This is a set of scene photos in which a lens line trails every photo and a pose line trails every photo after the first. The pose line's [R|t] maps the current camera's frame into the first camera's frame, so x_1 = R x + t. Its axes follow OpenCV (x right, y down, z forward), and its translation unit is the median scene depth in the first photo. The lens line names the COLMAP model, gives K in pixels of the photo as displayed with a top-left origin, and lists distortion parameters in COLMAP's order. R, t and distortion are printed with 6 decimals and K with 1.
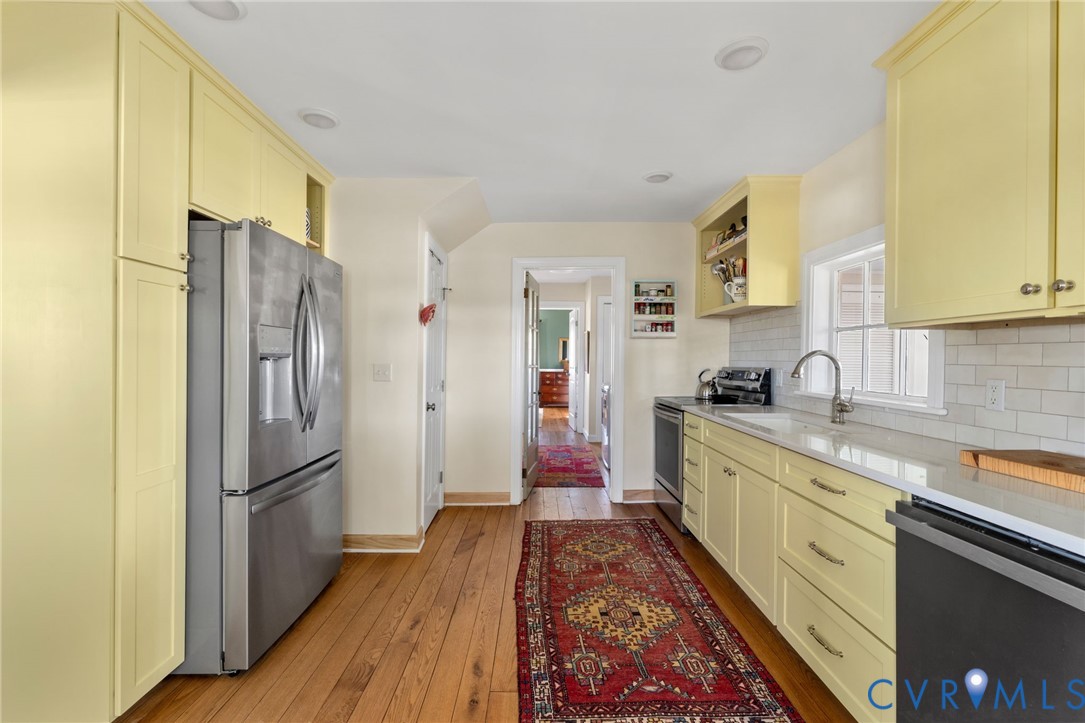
lens RADIAL K [[474.0, 0, 541.0], [0, 474.0, 357.0], [0, 0, 1]] dist [-0.000456, 0.000192]
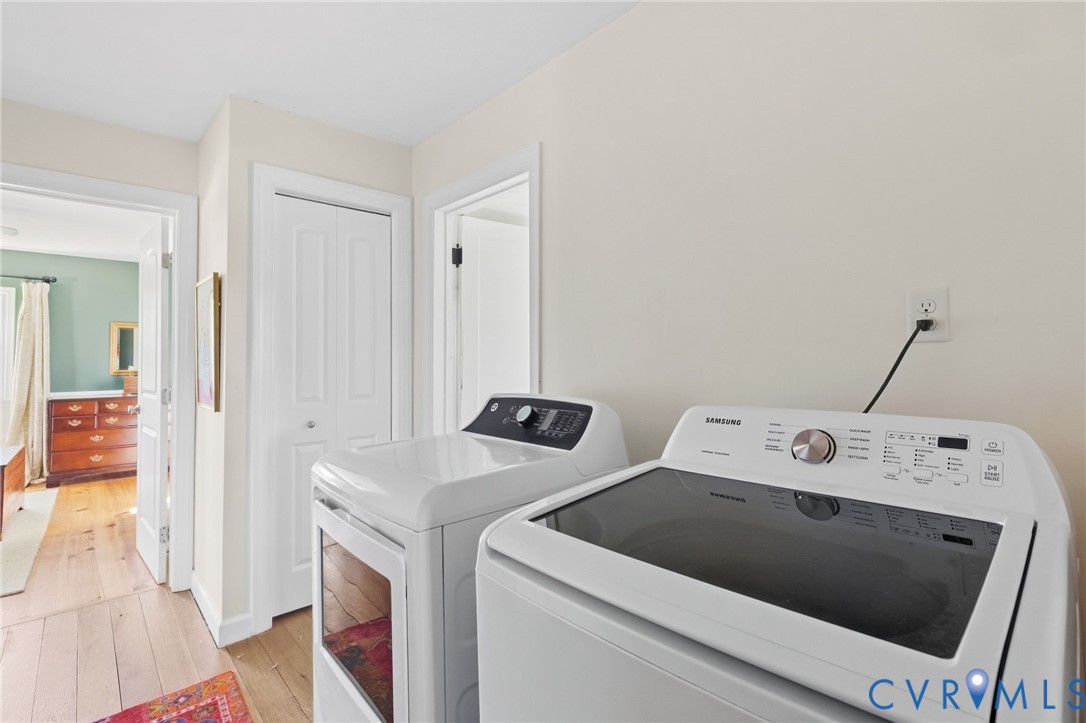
lens RADIAL K [[504.8, 0, 539.5], [0, 504.8, 340.3], [0, 0, 1]] dist [-0.003200, -0.001006]
pose [[0.744263, 0.006681, 0.667853, 0.074878], [0.019735, 0.999293, -0.031990, 0.005162], [-0.667595, 0.036989, 0.743606, 1.267063]]
